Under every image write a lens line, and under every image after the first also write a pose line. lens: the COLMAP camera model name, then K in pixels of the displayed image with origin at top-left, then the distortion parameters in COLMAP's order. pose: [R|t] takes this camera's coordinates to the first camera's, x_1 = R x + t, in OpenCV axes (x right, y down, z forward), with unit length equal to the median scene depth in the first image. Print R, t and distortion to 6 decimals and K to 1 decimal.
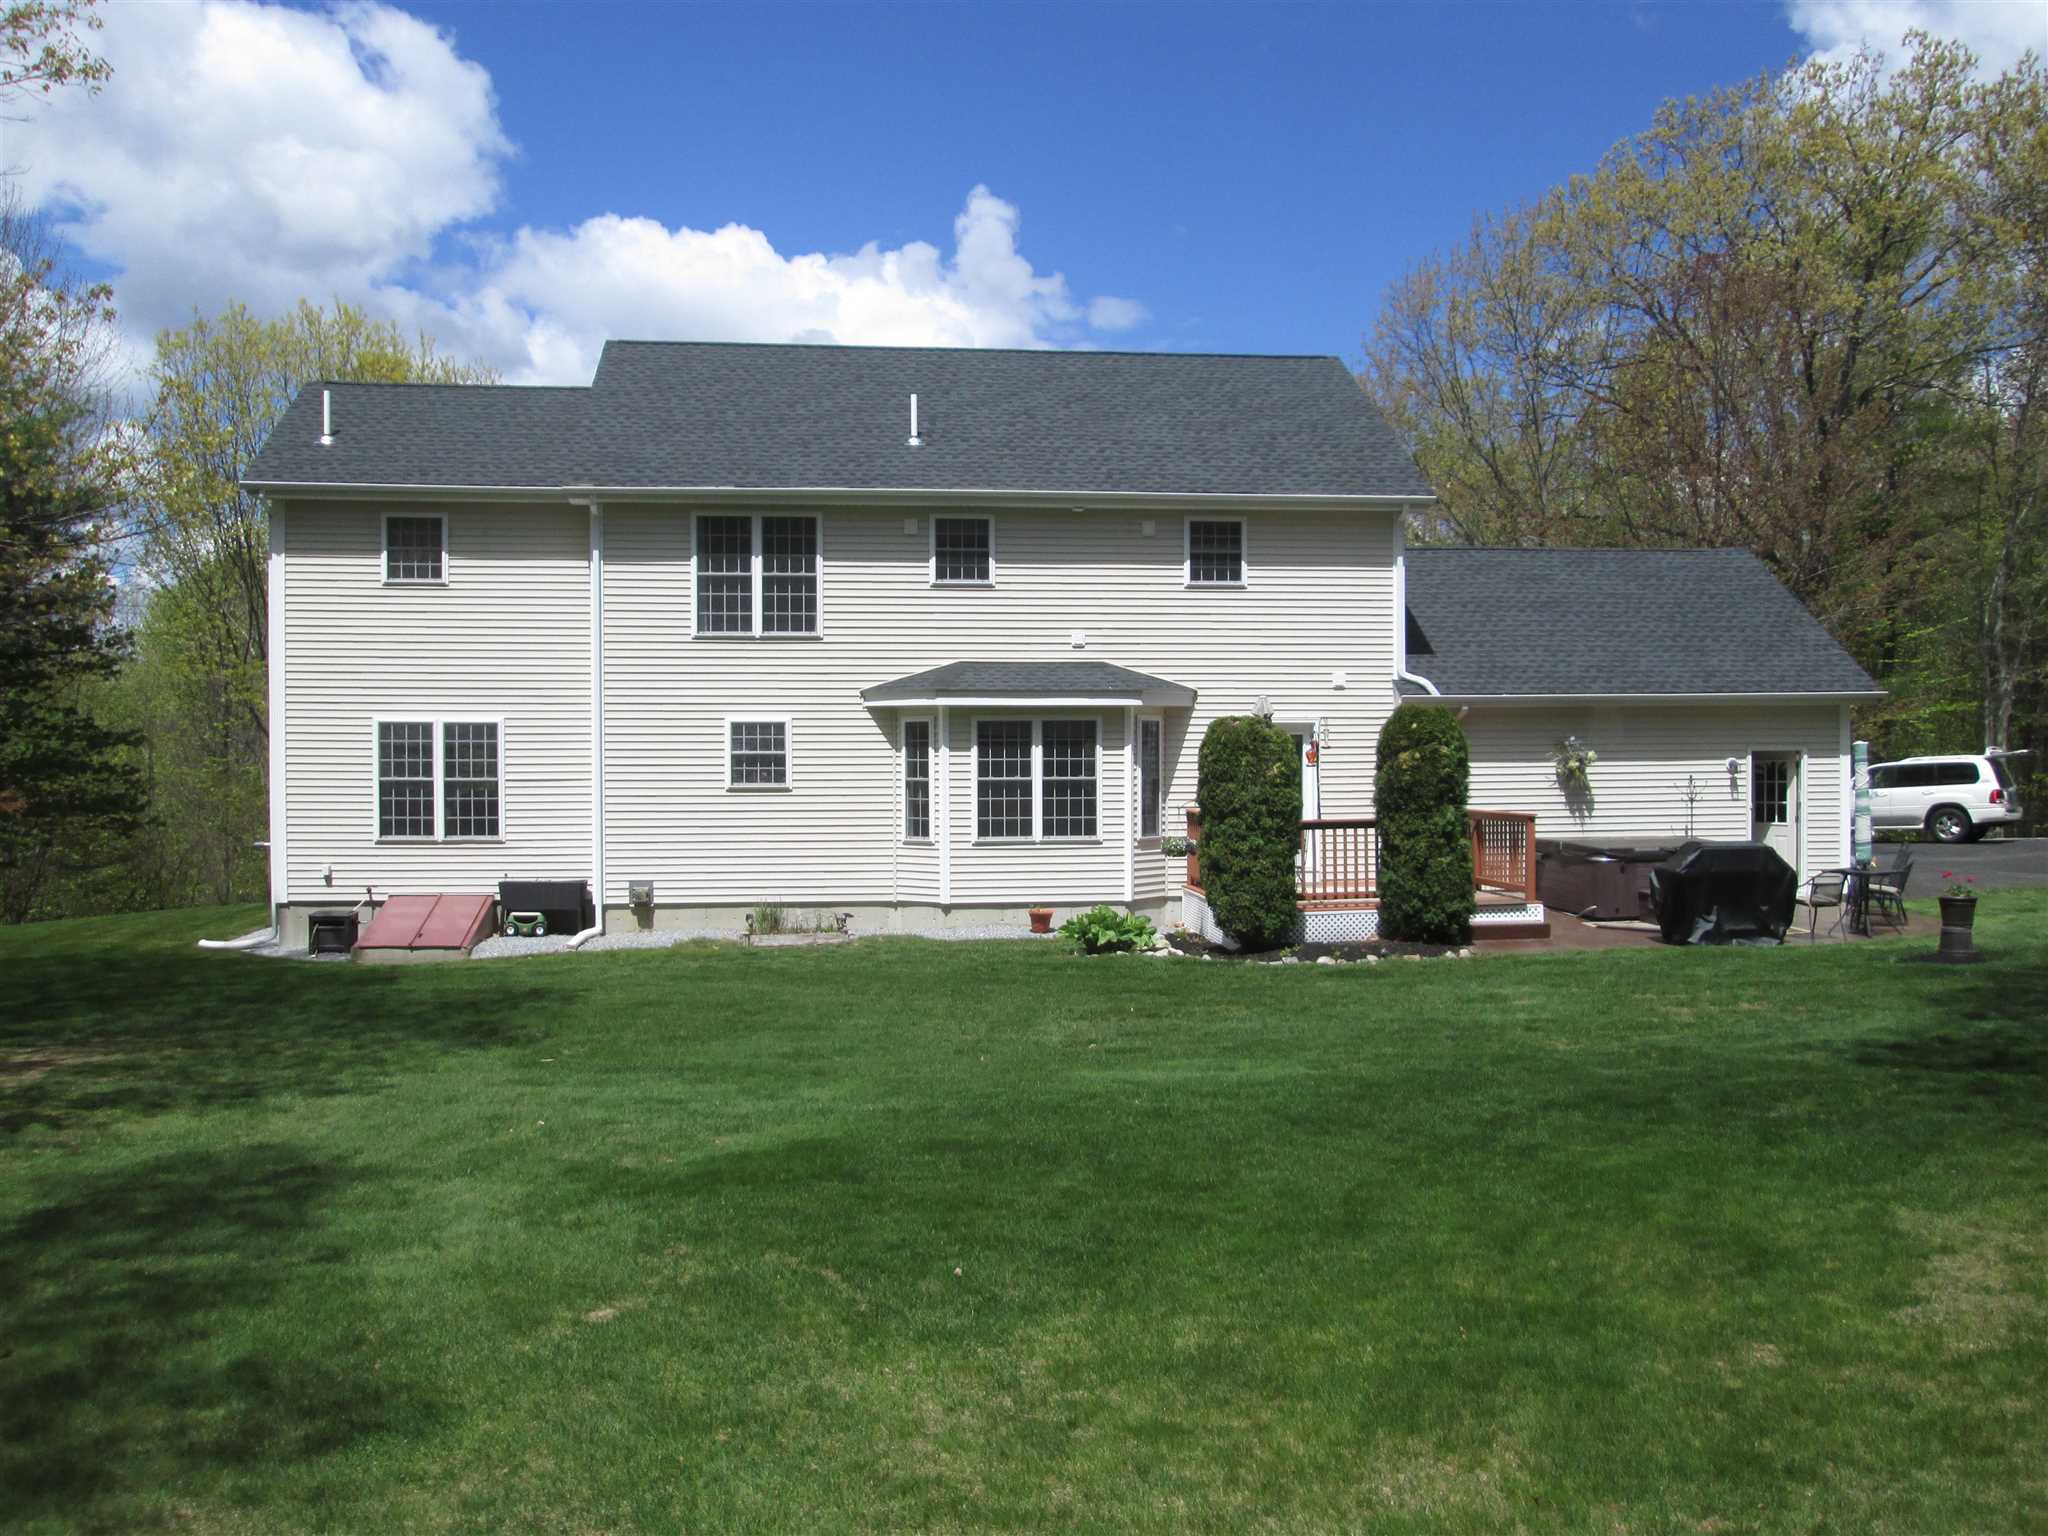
lens RADIAL K [[1681.8, 0, 1024.0], [0, 1681.8, 768.0], [0, 0, 1]] dist [0.004201, 0.000908]
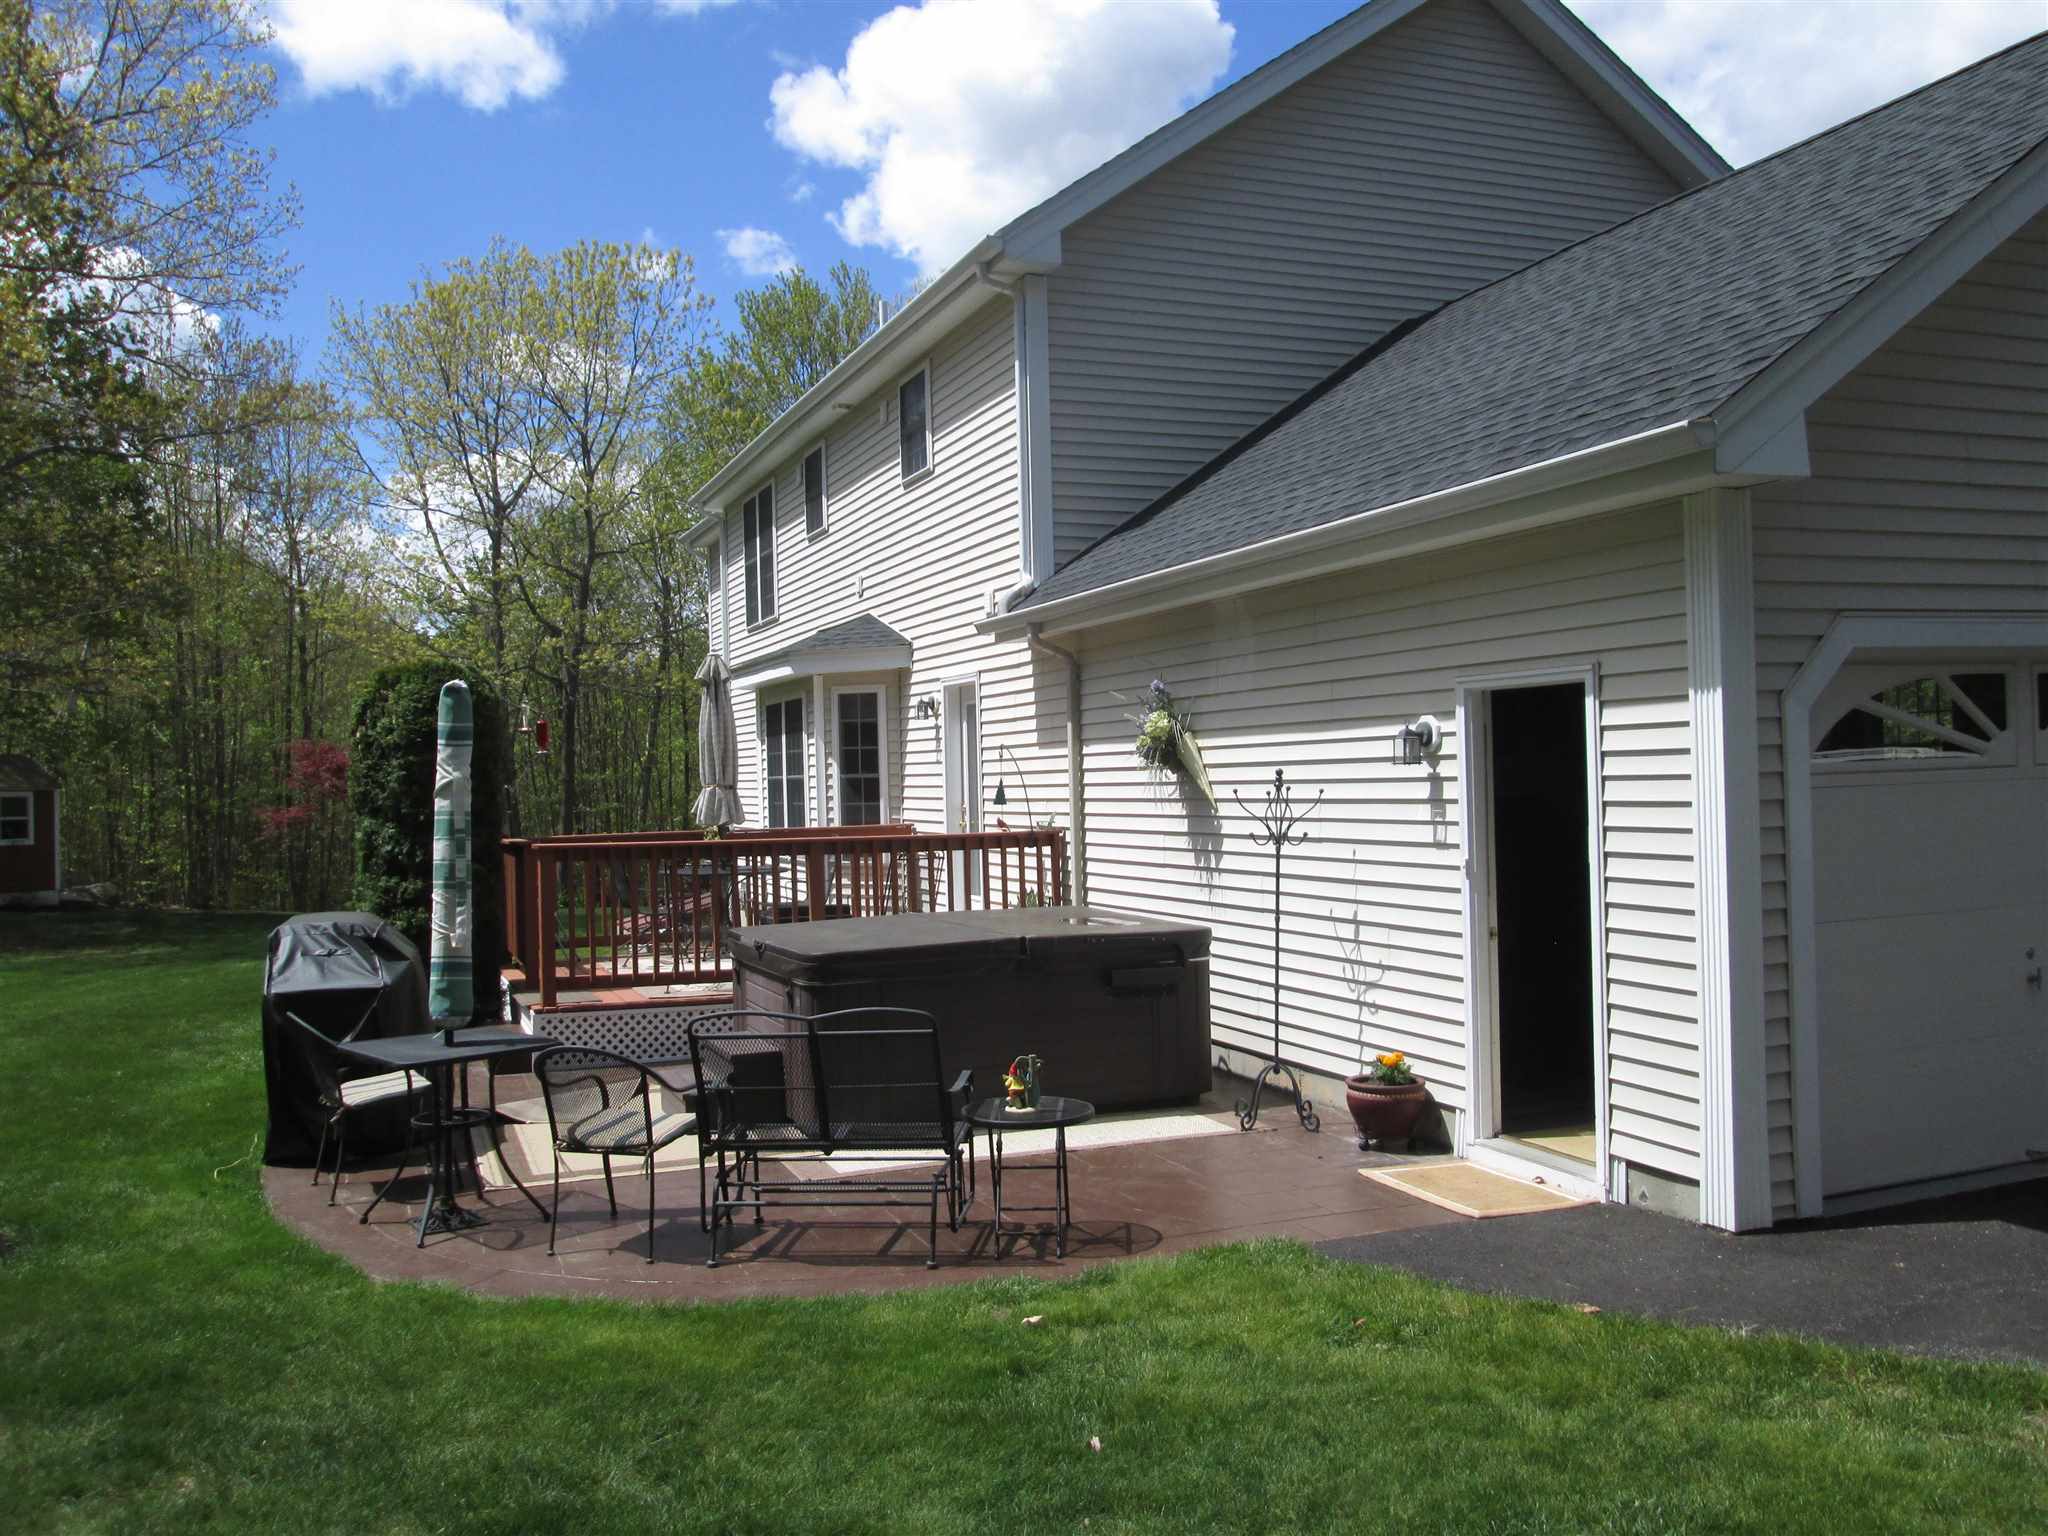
lens RADIAL K [[1681.8, 0, 1024.0], [0, 1681.8, 768.0], [0, 0, 1]] dist [0.004201, 0.000908]
pose [[0.254978, -0.004148, -0.966938, 0.733476], [0.010514, 0.999944, -0.001517, 0.003848], [0.966890, -0.009780, 0.255007, 0.851831]]
